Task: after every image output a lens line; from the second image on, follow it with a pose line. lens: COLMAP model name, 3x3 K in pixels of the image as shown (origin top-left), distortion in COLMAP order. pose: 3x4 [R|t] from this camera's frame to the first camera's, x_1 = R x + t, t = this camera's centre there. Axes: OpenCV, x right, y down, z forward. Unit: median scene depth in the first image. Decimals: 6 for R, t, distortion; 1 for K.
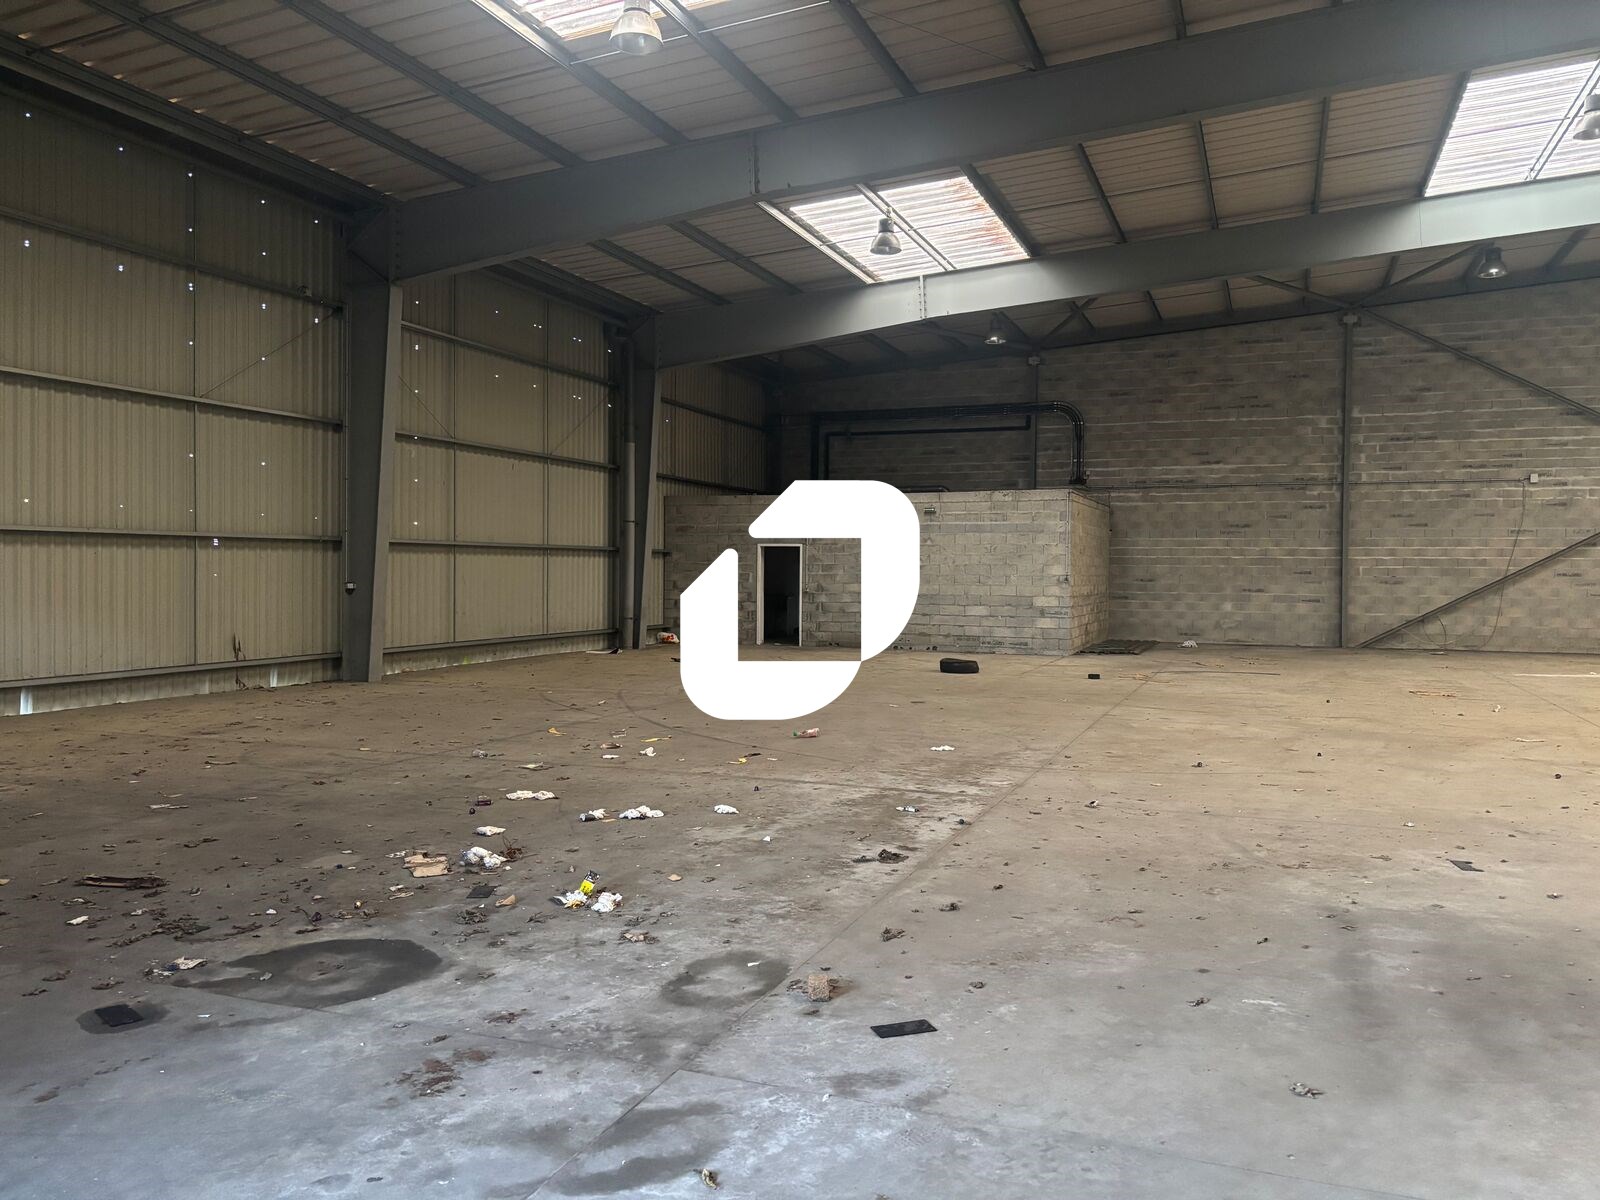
lens RADIAL K [[1206.9, 0, 813.5], [0, 1206.9, 588.0], [0, 0, 1]] dist [0.062705, -0.063904]
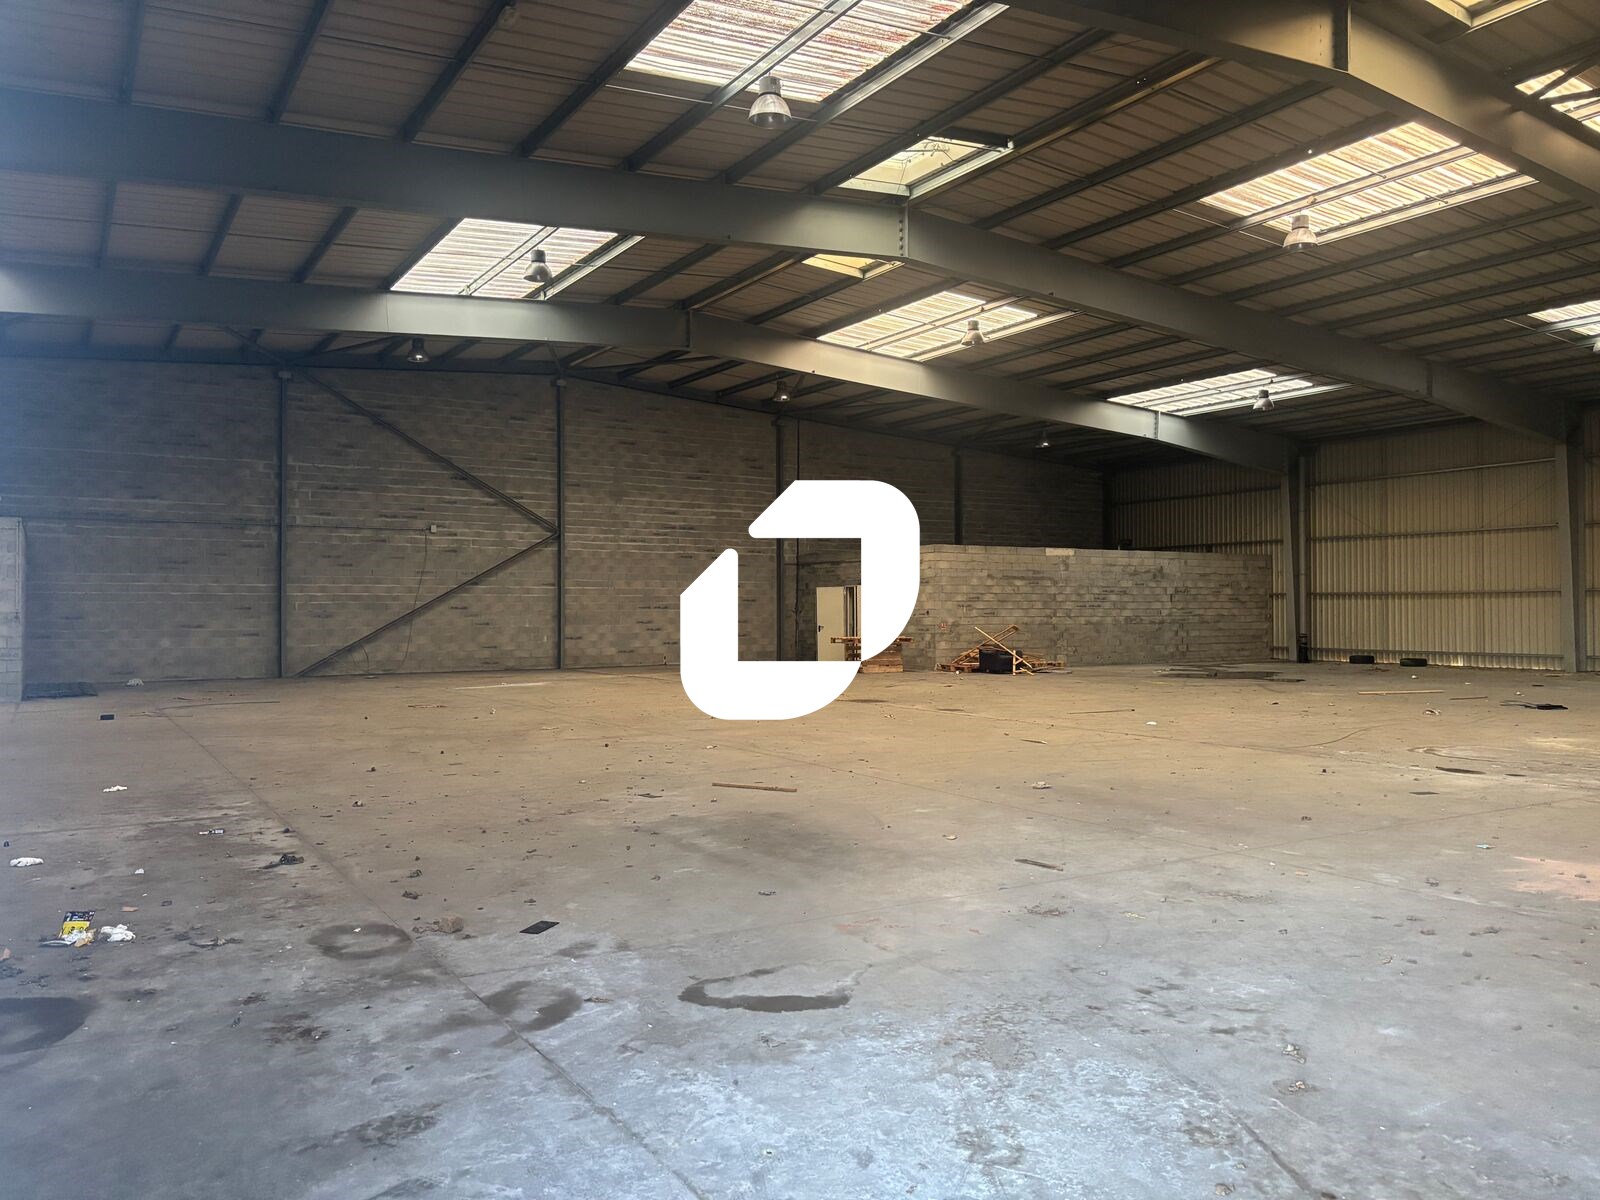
lens RADIAL K [[1206.9, 0, 792.6], [0, 1206.9, 589.3], [0, 0, 1]] dist [0.062705, -0.063904]
pose [[0.610189, 0.002759, 0.792251, -0.175847], [0.020638, 0.999599, -0.019376, 0.001507], [-0.791987, 0.028173, 0.609887, -0.019030]]
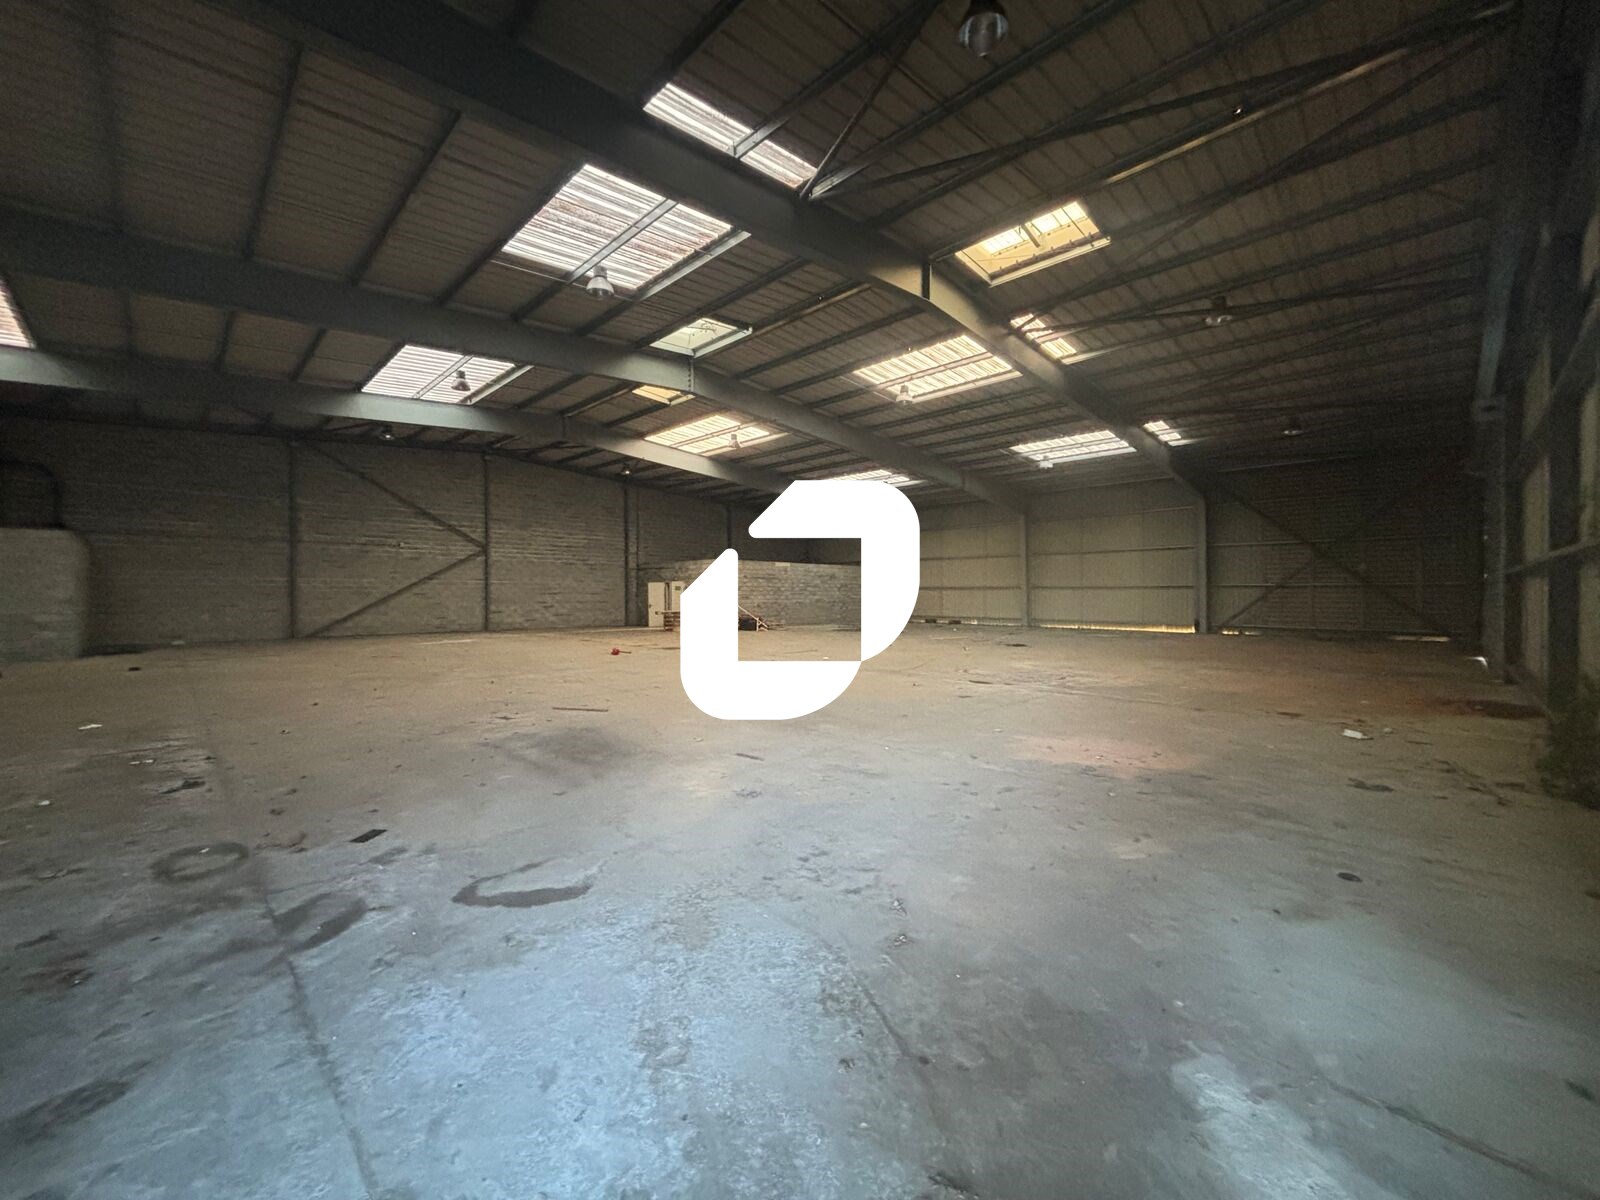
lens RADIAL K [[643.8, 0, 796.5], [0, 643.8, 600.2], [0, 0, 1]] dist [0.003777, -0.000876]
pose [[0.411641, -0.016479, 0.911197, -0.112573], [0.018752, 0.999778, 0.009610, 0.001119], [-0.911153, 0.013131, 0.411858, -0.001033]]
